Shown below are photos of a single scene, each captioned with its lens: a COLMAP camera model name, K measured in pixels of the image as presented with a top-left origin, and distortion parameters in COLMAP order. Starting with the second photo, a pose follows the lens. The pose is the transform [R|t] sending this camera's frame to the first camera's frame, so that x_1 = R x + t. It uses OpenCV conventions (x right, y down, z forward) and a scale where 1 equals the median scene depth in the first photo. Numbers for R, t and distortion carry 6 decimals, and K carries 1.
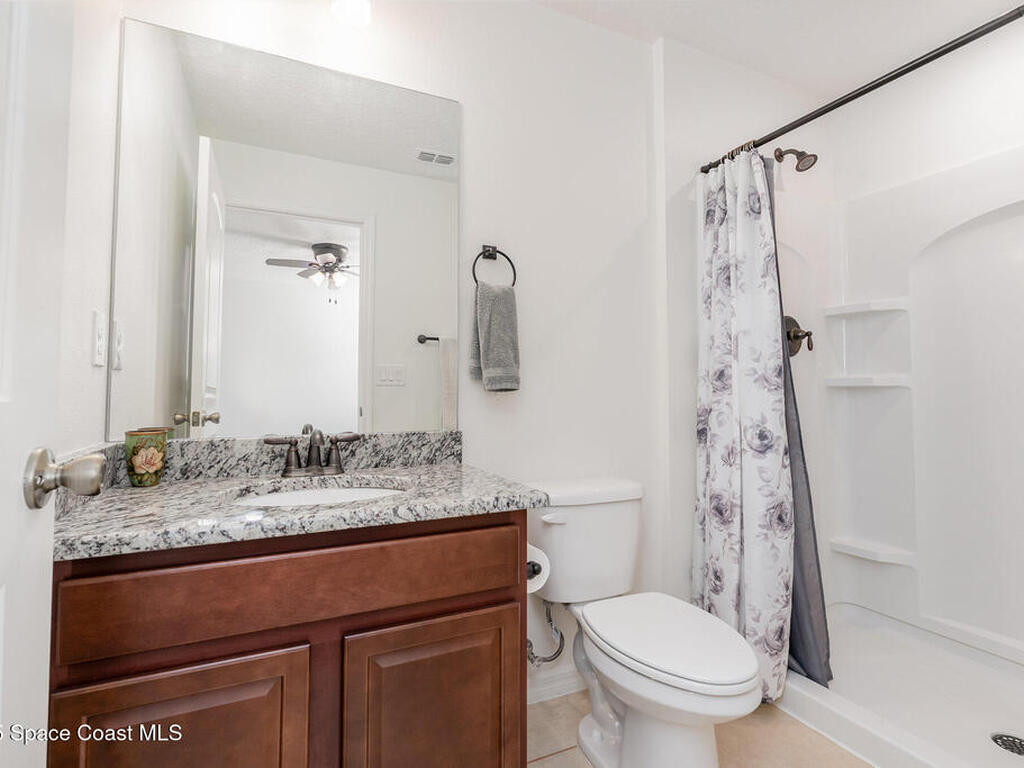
lens RADIAL K [[515.7, 0, 510.1], [0, 515.7, 382.6], [0, 0, 1]] dist [0.002060, 0.001792]
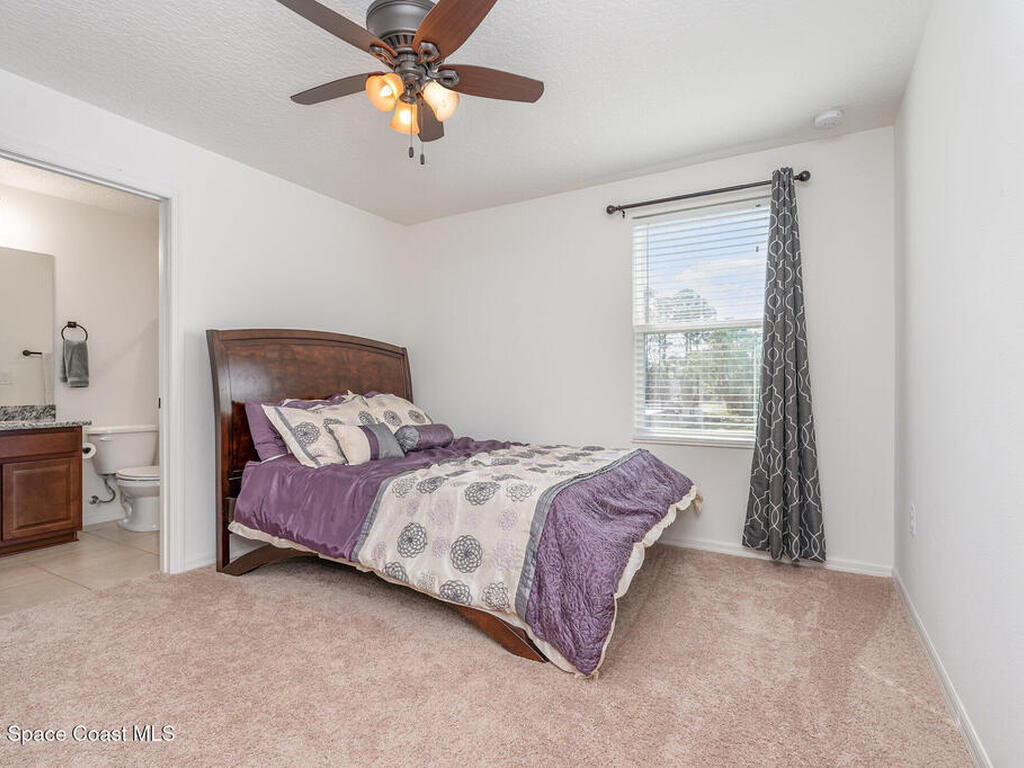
lens RADIAL K [[515.7, 0, 511.0], [0, 515.7, 384.5], [0, 0, 1]] dist [0.002060, 0.001792]
pose [[0.826500, -0.005060, 0.562914, 0.282069], [-0.002352, 0.999920, 0.012441, -0.029555], [-0.562932, -0.011607, 0.826422, -2.010044]]
